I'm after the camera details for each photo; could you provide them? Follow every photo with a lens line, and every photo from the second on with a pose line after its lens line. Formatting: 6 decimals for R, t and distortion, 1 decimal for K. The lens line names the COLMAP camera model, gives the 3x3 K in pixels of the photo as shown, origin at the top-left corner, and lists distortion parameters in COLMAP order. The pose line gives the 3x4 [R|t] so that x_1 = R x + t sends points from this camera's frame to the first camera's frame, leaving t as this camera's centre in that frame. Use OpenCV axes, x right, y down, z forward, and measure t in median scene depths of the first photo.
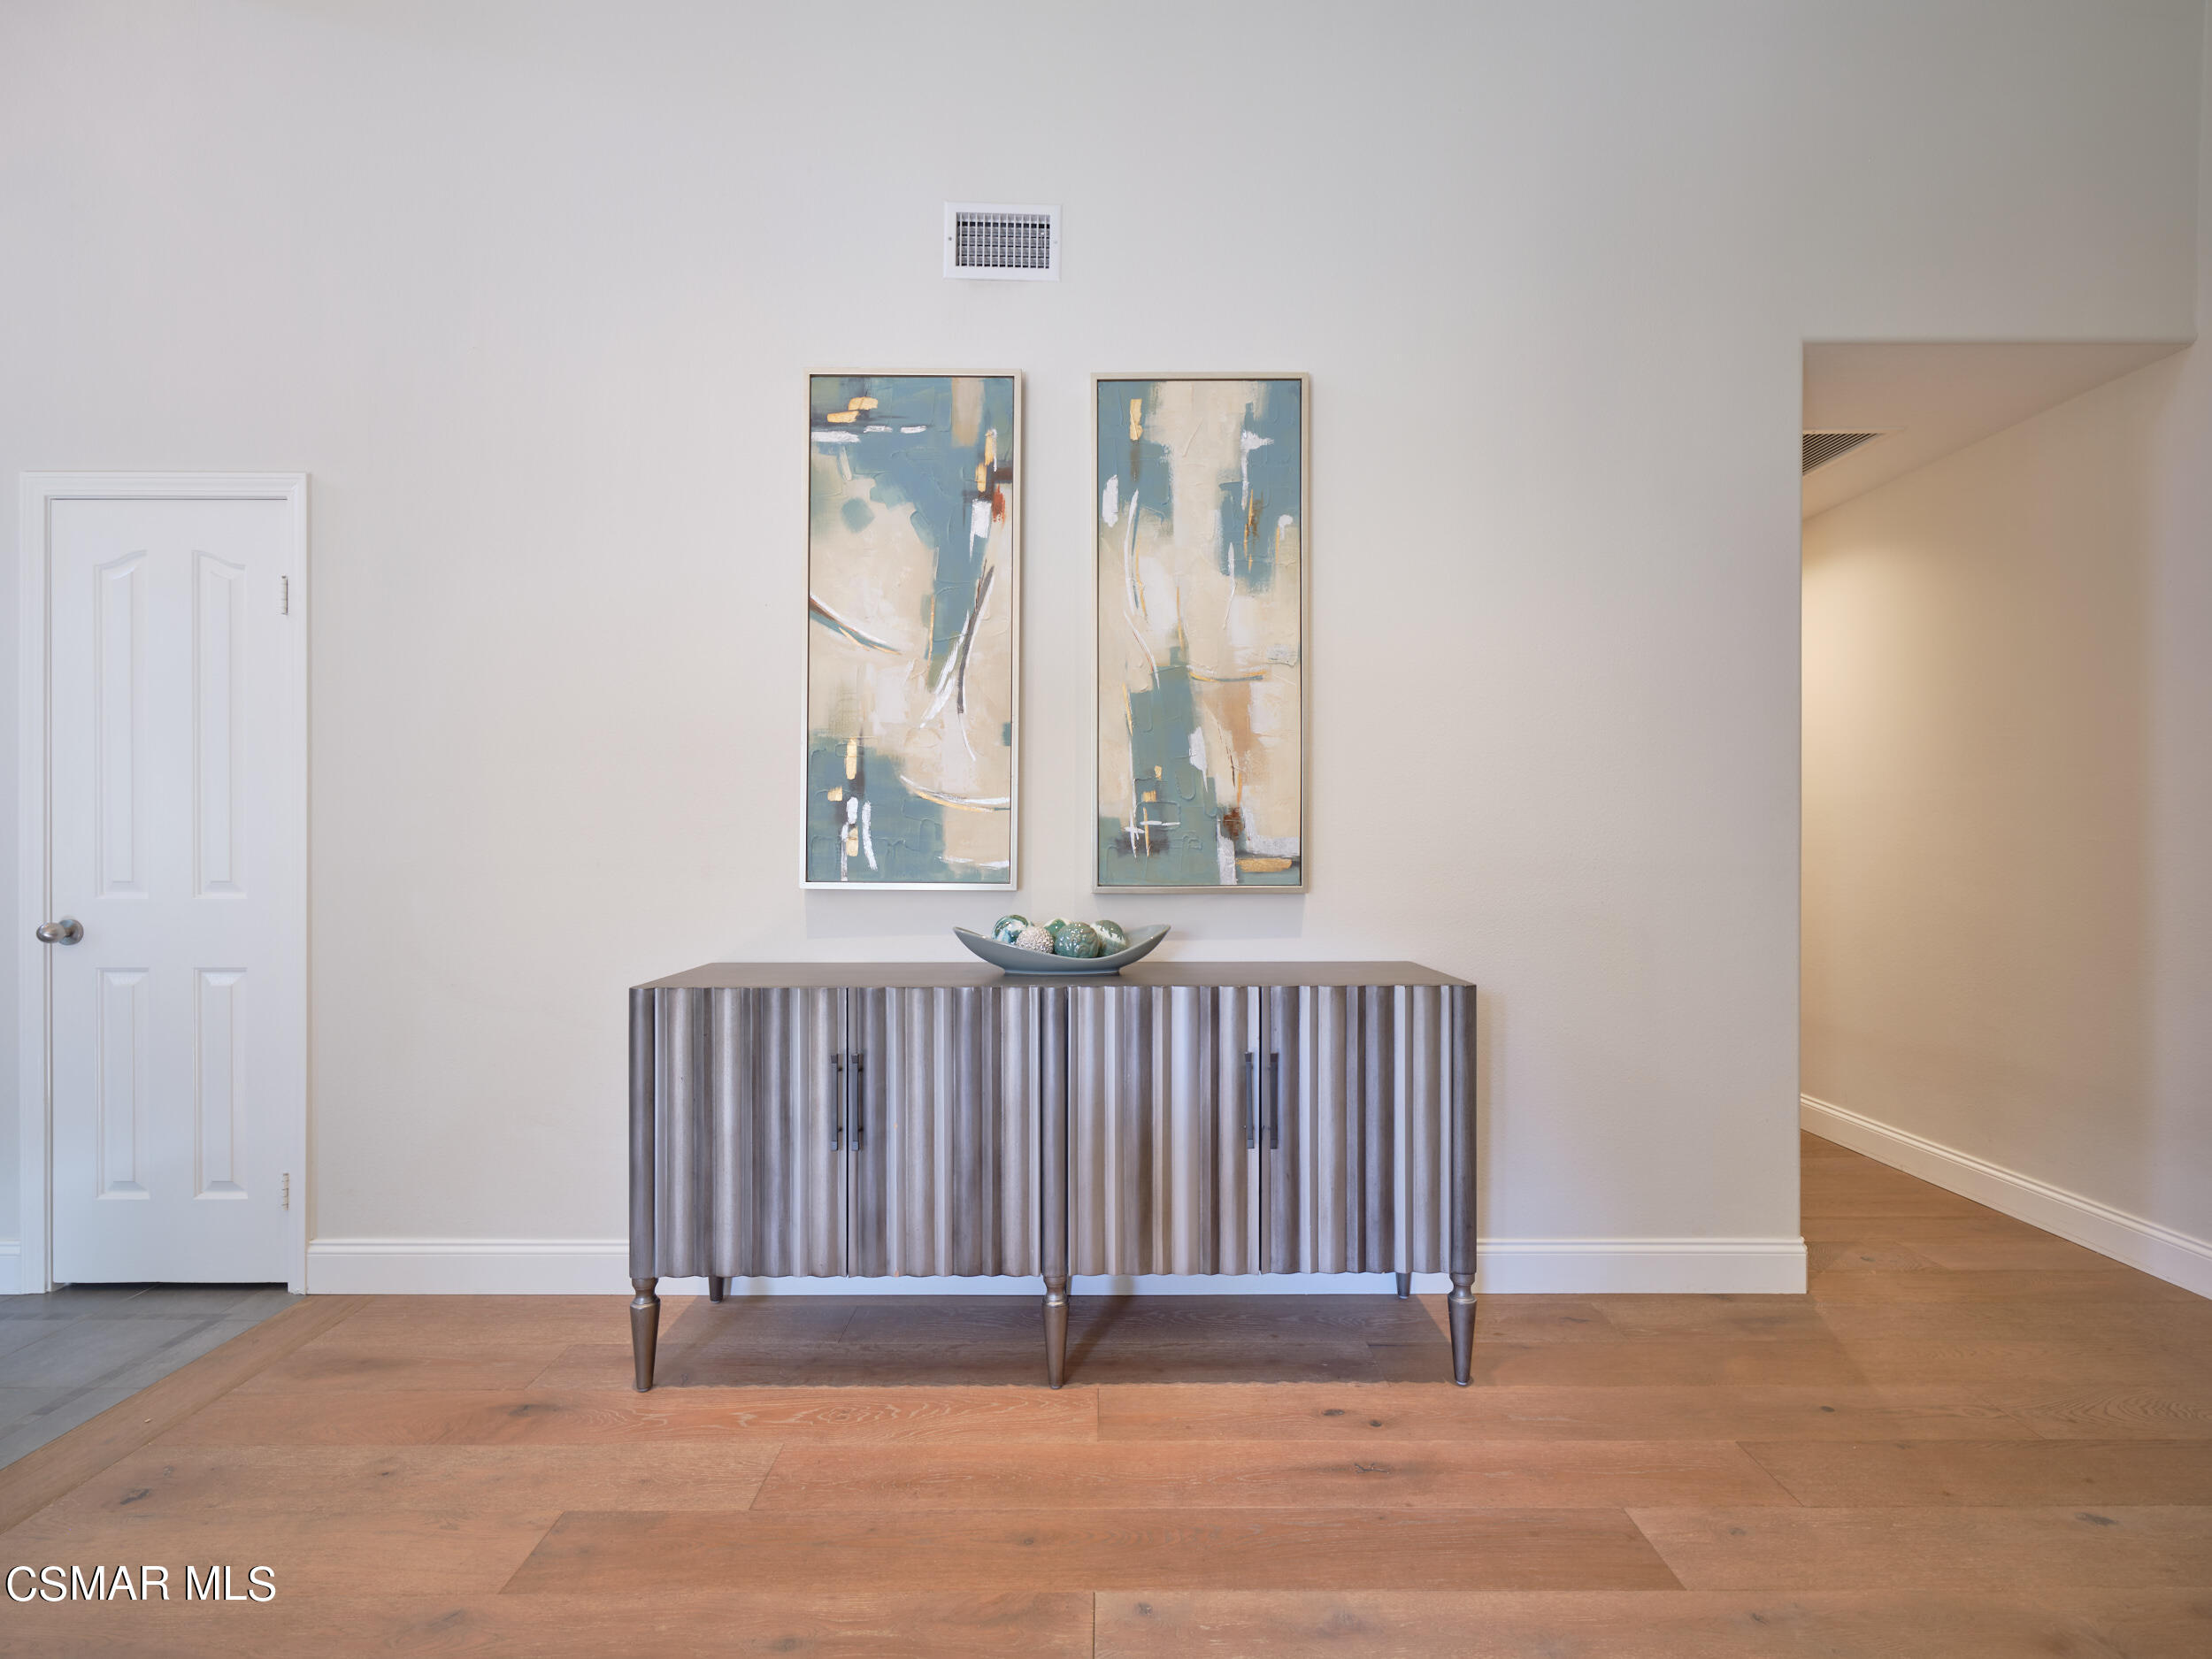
lens RADIAL K [[995.4, 0, 1101.1], [0, 995.4, 826.6], [0, 0, 1]] dist [-0.003465, 0.001187]
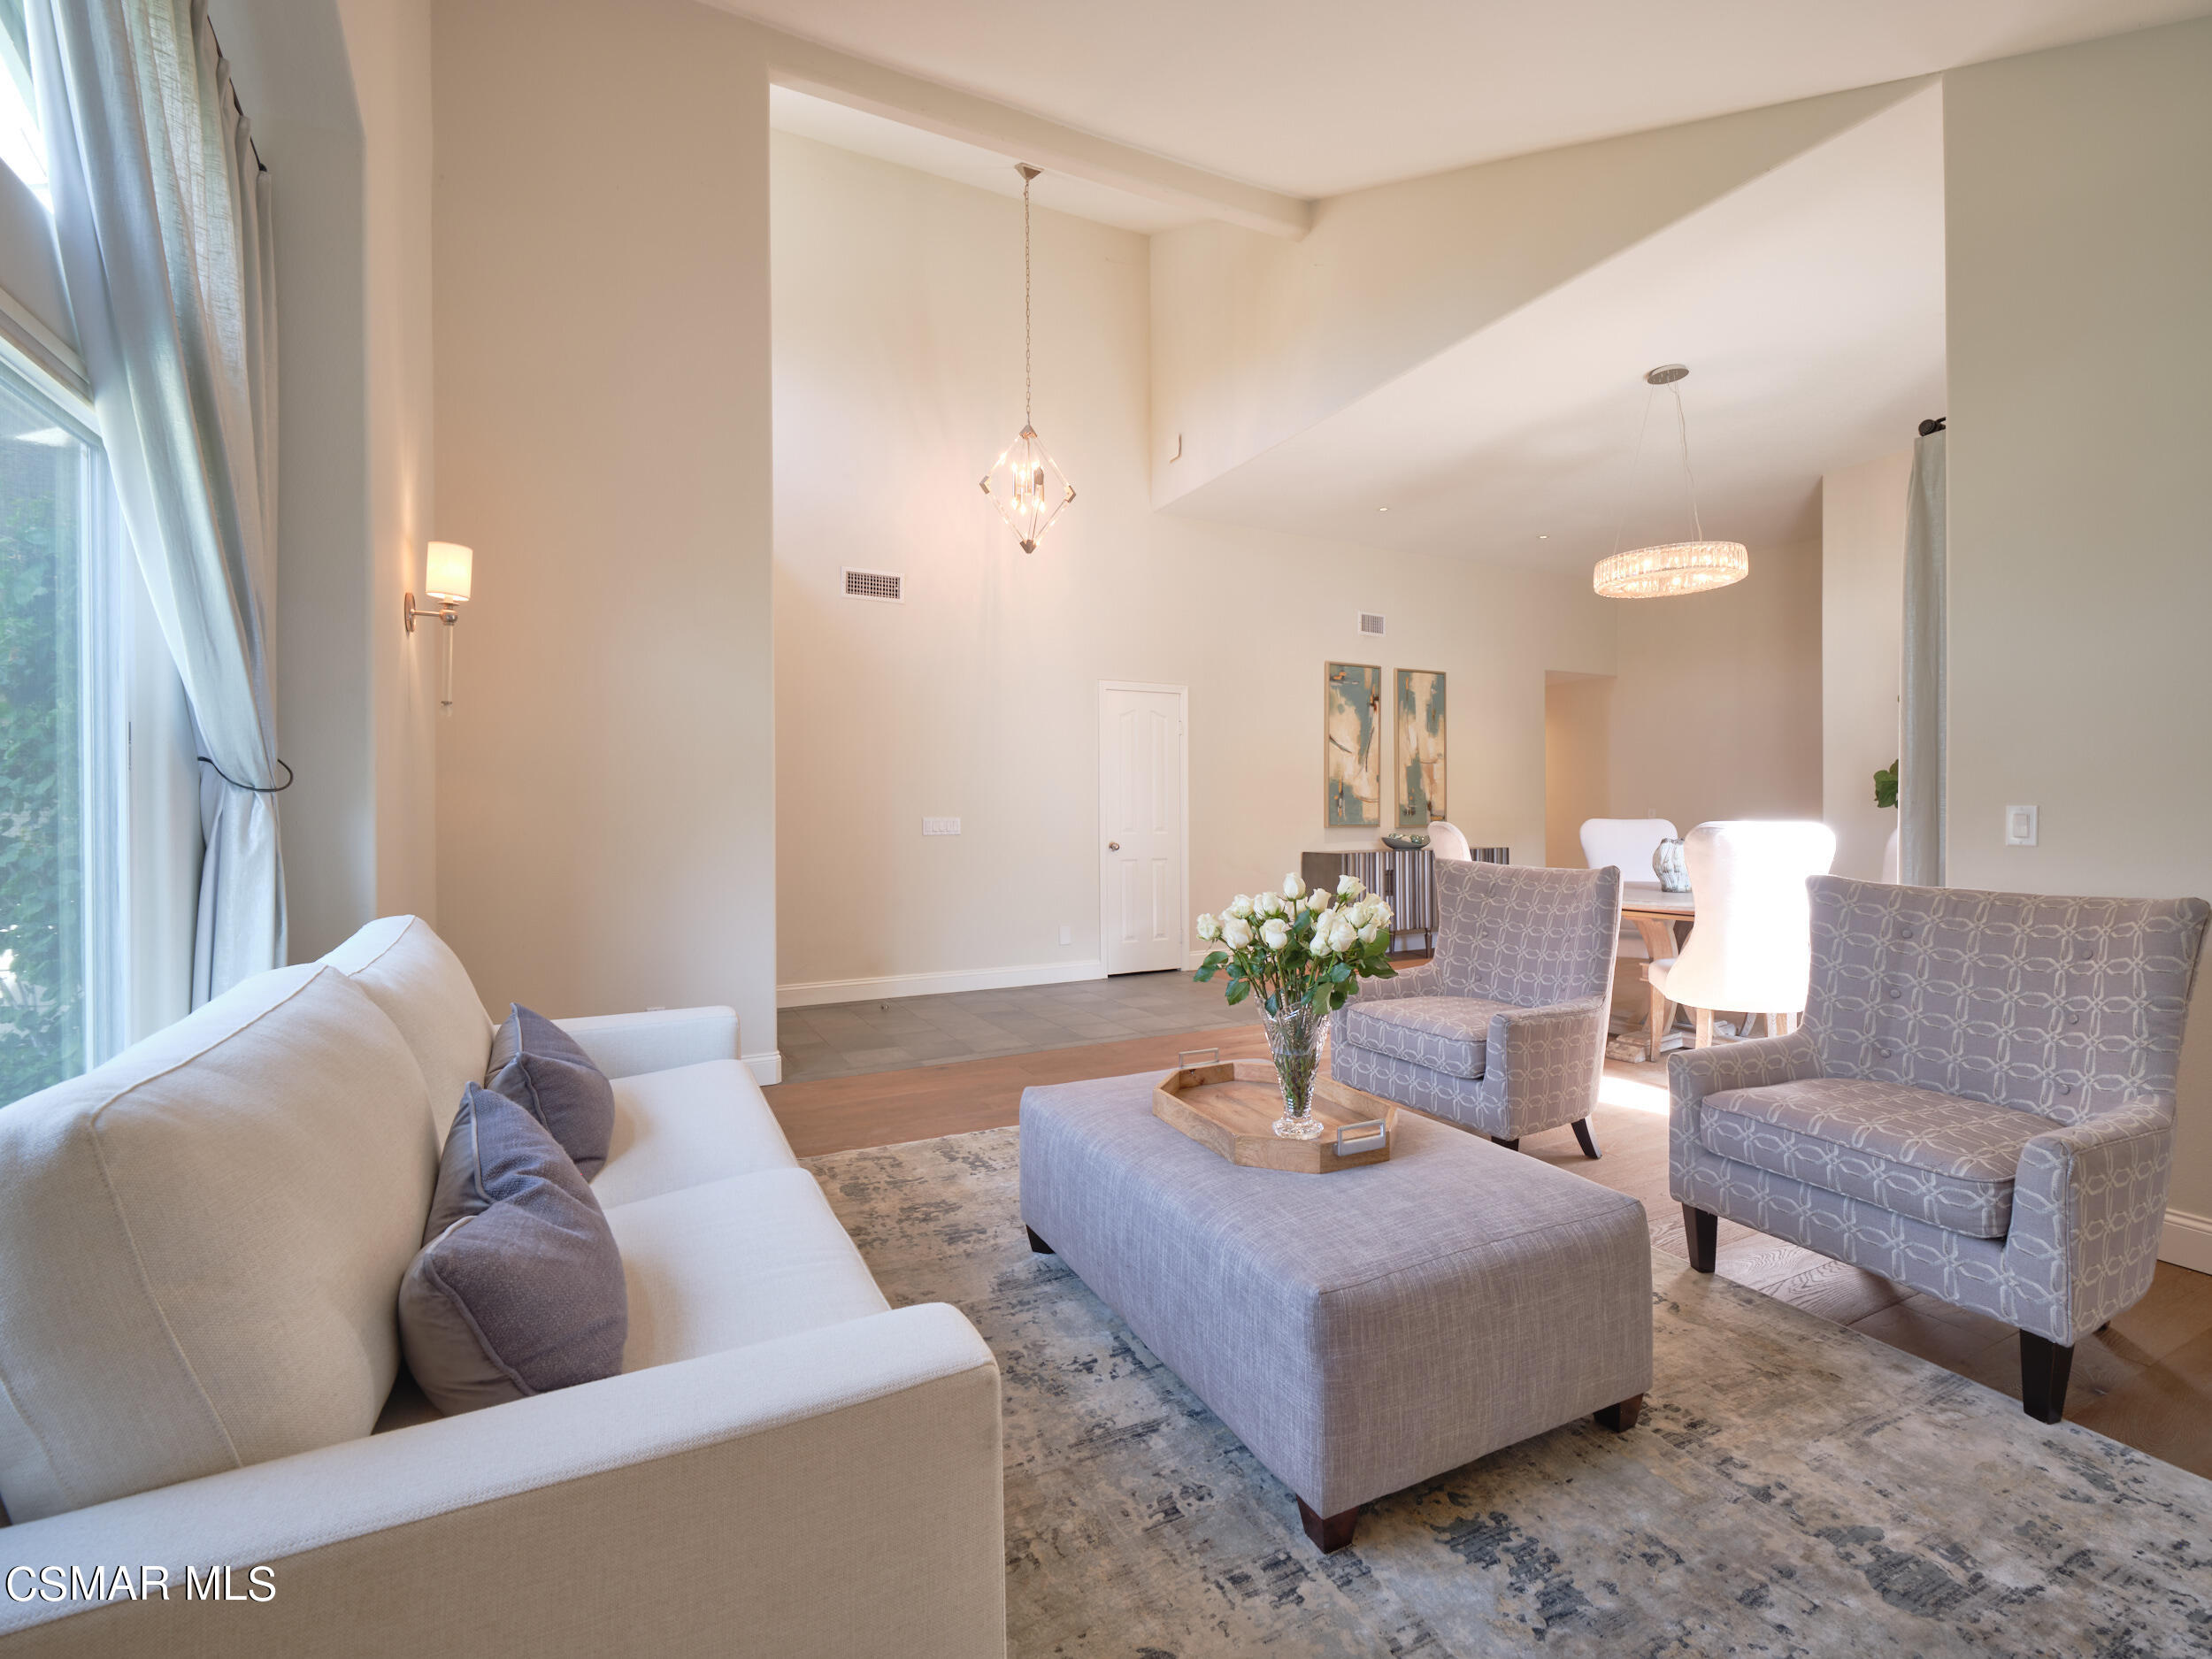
lens RADIAL K [[995.4, 0, 1089.2], [0, 995.4, 826.3], [0, 0, 1]] dist [-0.003465, 0.001187]
pose [[0.892228, -0.013902, 0.451370, -2.394232], [0.006179, 0.999808, 0.018580, -0.004117], [-0.451542, -0.013789, 0.892143, -1.466334]]
